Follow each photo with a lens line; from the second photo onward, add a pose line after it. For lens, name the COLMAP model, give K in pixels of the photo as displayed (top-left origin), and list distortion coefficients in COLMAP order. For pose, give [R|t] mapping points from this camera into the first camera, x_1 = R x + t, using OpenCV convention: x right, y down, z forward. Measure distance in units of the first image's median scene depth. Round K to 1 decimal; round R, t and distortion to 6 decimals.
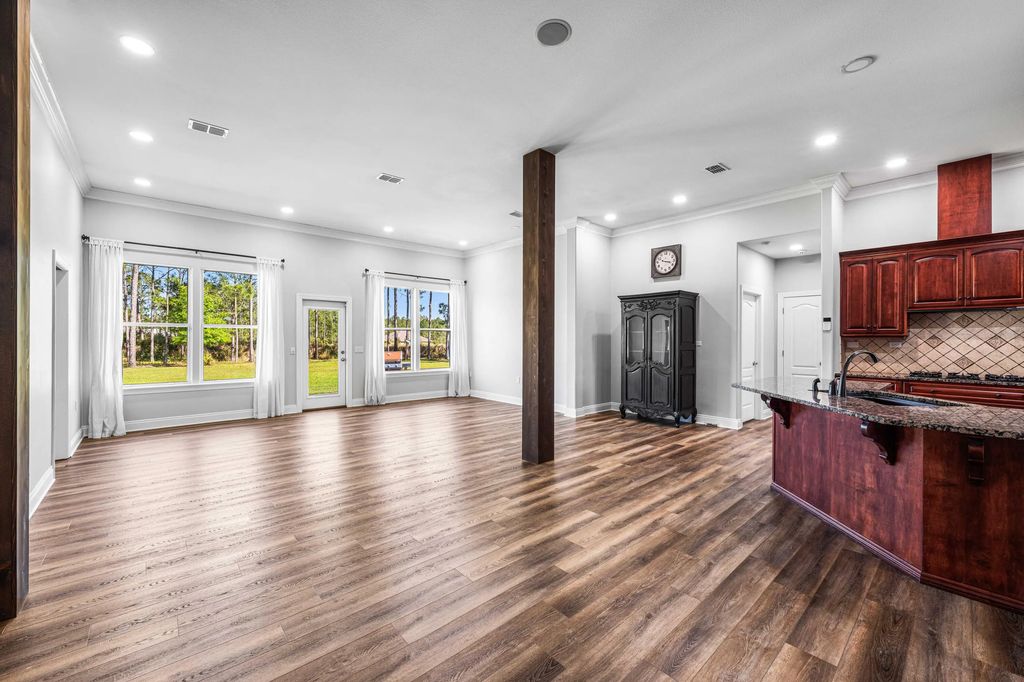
lens RADIAL K [[403.9, 0, 515.4], [0, 403.9, 339.5], [0, 0, 1]] dist [-0.000057, -0.000515]
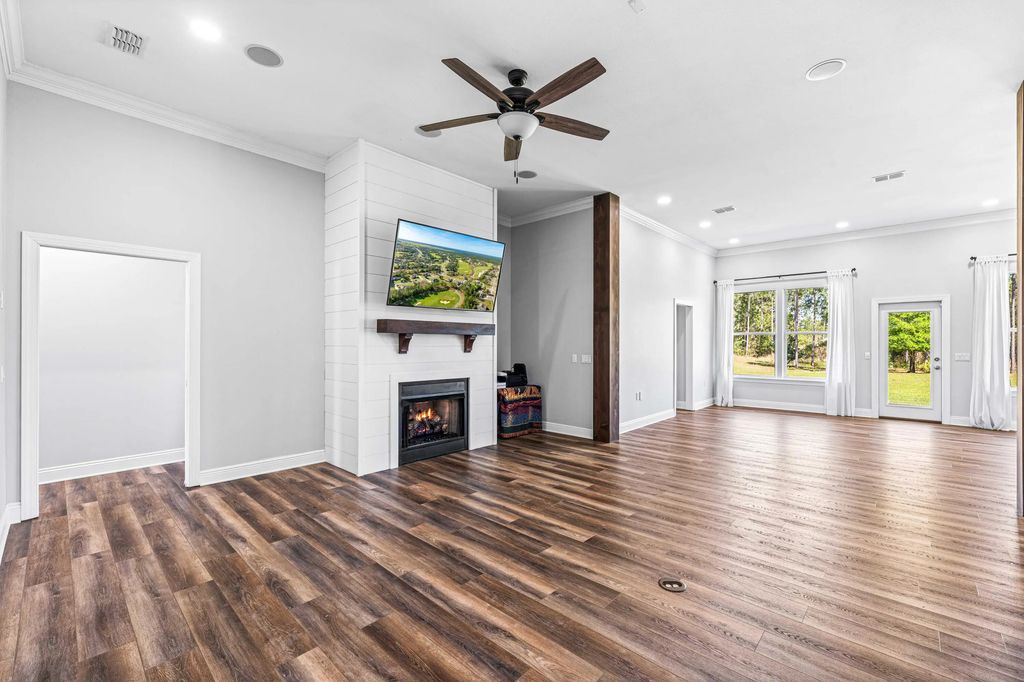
lens RADIAL K [[431.0, 0, 506.3], [0, 431.0, 343.4], [0, 0, 1]] dist [0.002082, -0.001012]
pose [[0.082757, -0.002983, -0.996565, 0.660077], [-0.000332, 0.999995, -0.003021, 0.001884], [0.996570, 0.000581, 0.082756, 0.013228]]
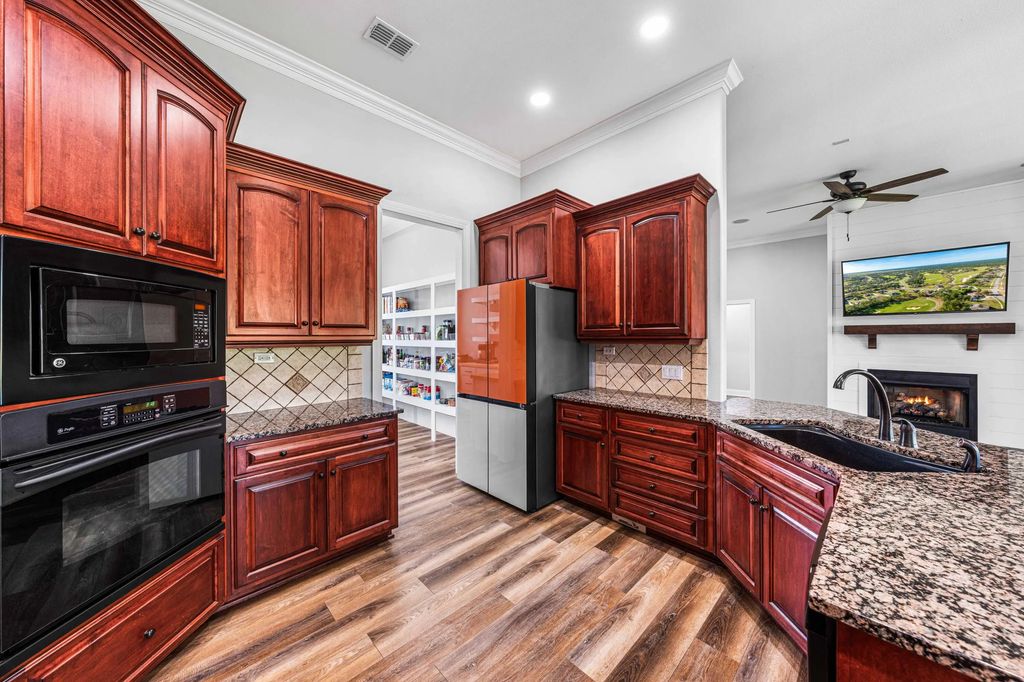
lens RADIAL K [[354.9, 0, 507.7], [0, 354.9, 335.6], [0, 0, 1]] dist [-0.003846, 0.000141]
pose [[-0.999552, -0.001930, -0.029870, 0.854789], [-0.001866, 0.999996, -0.002191, -0.014468], [0.029874, -0.002134, -0.999551, 0.921927]]
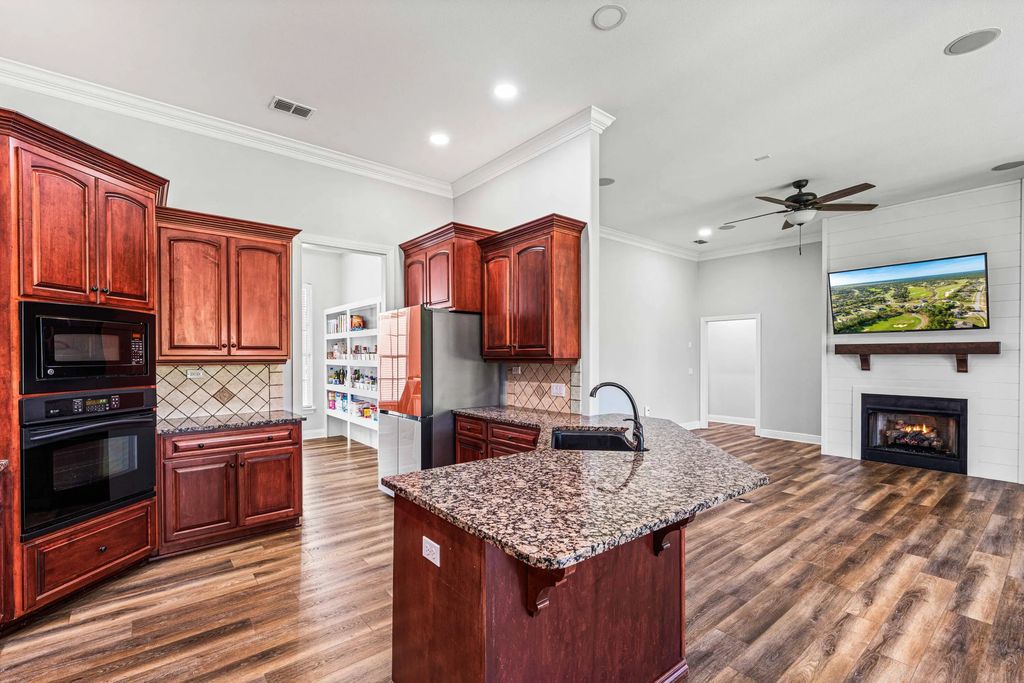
lens RADIAL K [[452.4, 0, 510.3], [0, 452.4, 359.6], [0, 0, 1]] dist [0.001709, -0.001193]
pose [[-0.998721, -0.003116, 0.050455, 0.608357], [-0.002705, 0.999963, 0.008214, -0.015827], [-0.050479, 0.008067, -0.998693, 1.156227]]
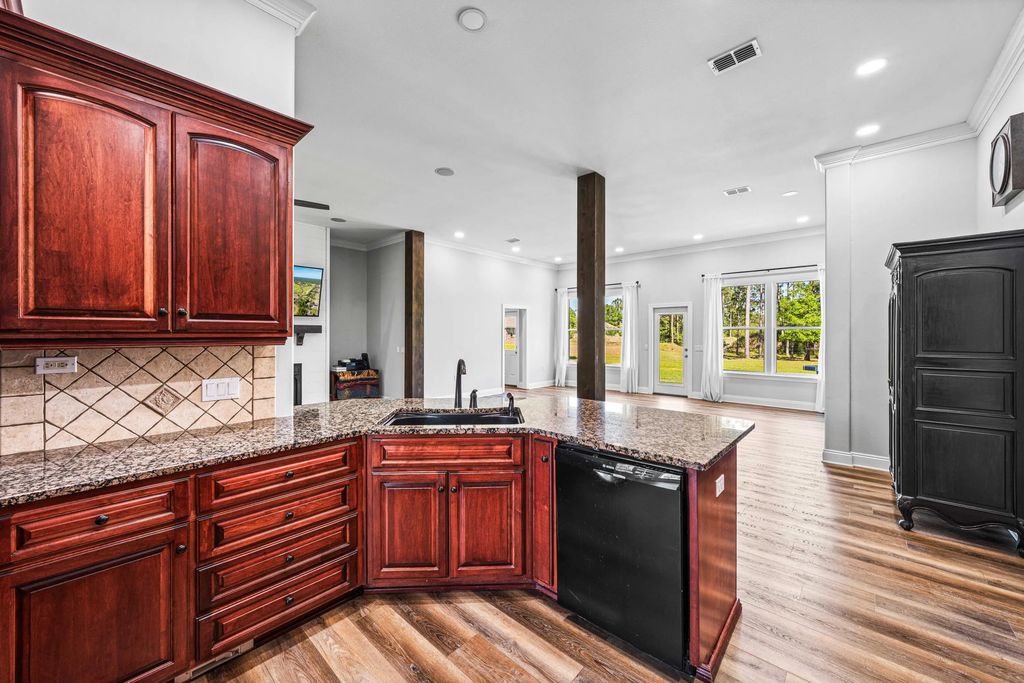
lens RADIAL K [[389.1, 0, 509.3], [0, 389.1, 335.7], [0, 0, 1]] dist [-0.003608, 0.000118]
pose [[0.098285, -0.000815, -0.995158, 1.014415], [-0.000080, 1.000000, -0.000827, -0.012780], [0.995158, 0.000161, 0.098285, 0.610145]]
